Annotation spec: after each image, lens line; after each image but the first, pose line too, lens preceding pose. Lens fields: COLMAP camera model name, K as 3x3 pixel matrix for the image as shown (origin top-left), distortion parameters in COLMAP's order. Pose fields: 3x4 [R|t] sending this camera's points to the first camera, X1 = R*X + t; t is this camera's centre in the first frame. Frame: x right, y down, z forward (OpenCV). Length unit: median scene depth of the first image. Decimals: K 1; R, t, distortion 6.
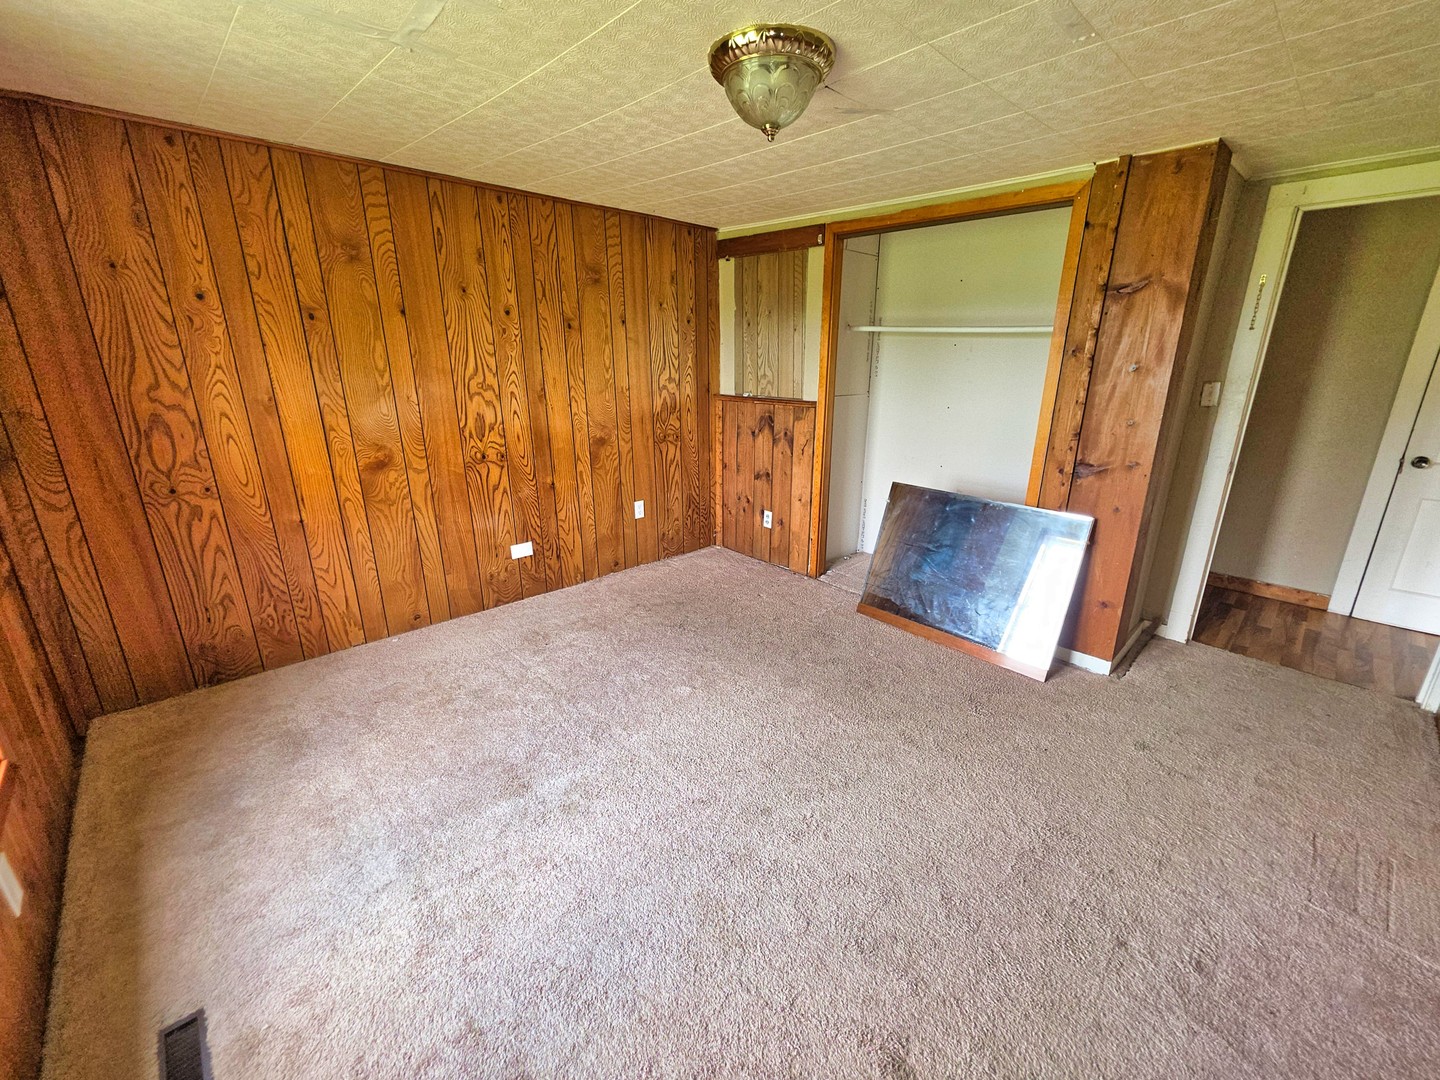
lens RADIAL K [[592.8, 0, 719.7], [0, 592.8, 537.9], [0, 0, 1]] dist [0.001027, 0.000078]
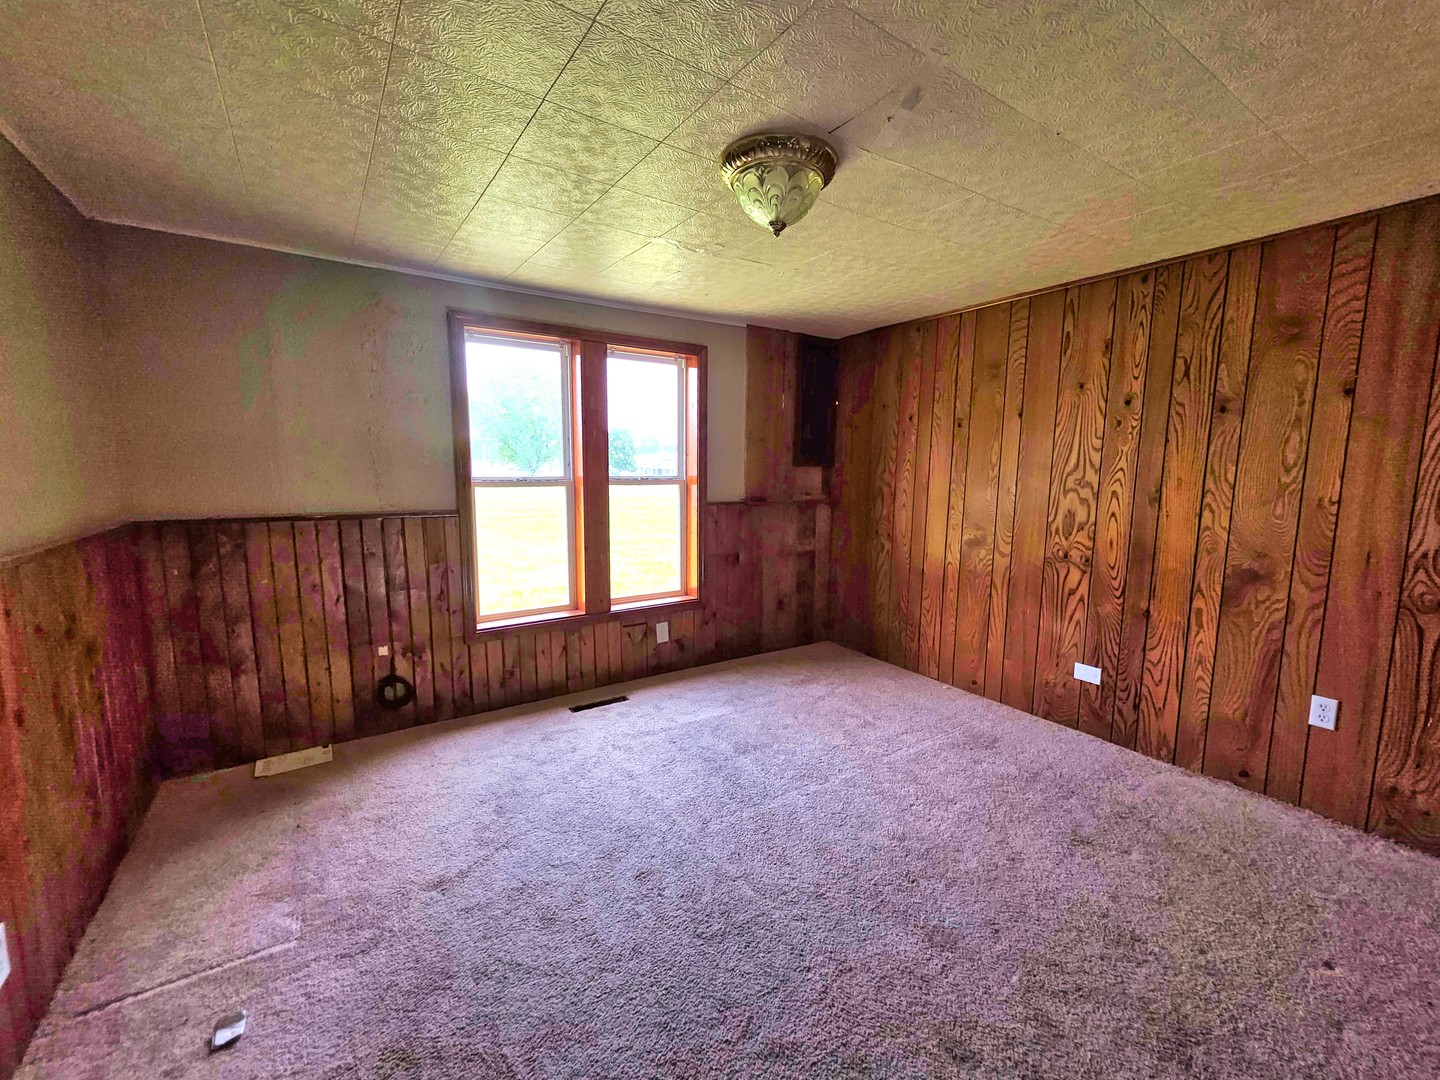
lens RADIAL K [[577.0, 0, 728.4], [0, 577.0, 538.3], [0, 0, 1]] dist [0.000649, -0.000217]
pose [[-0.138885, 0.116473, -0.983435, 0.559967], [-0.305568, 0.939563, 0.154431, -0.139998], [0.941987, 0.321954, -0.094901, 0.573212]]
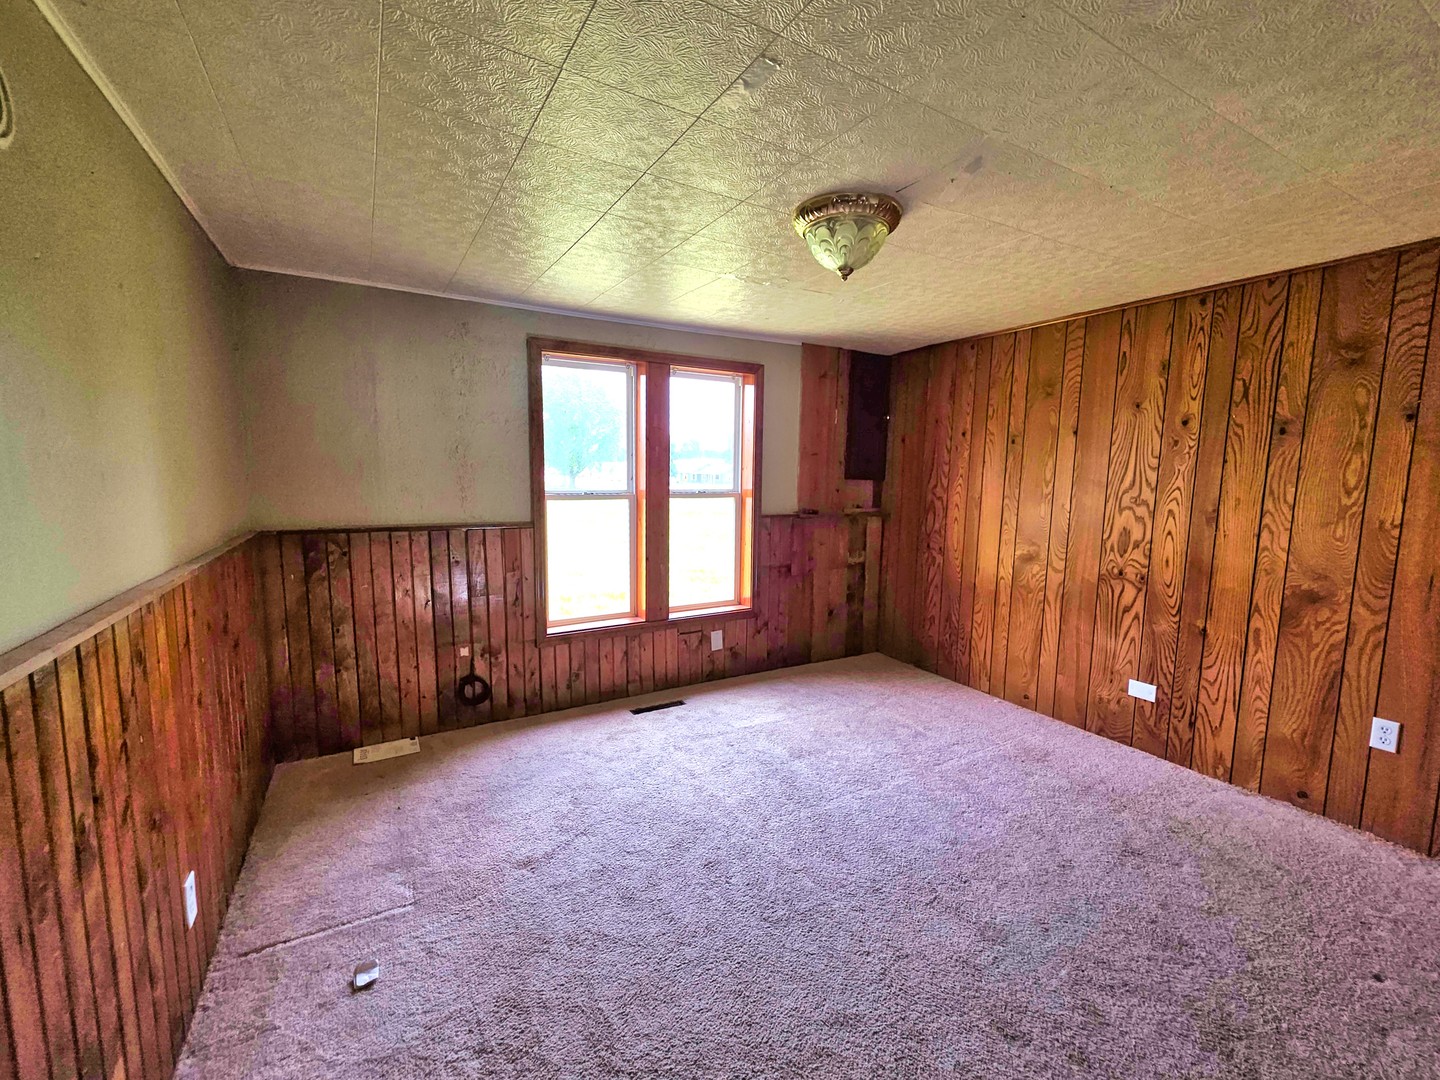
lens RADIAL K [[588.8, 0, 732.7], [0, 588.8, 540.7], [0, 0, 1]] dist [0.001123, 0.000017]
pose [[-0.199328, 0.107527, -0.974015, 0.623248], [-0.307074, 0.937045, 0.166288, -0.150560], [0.930577, 0.332241, -0.153761, 0.550097]]
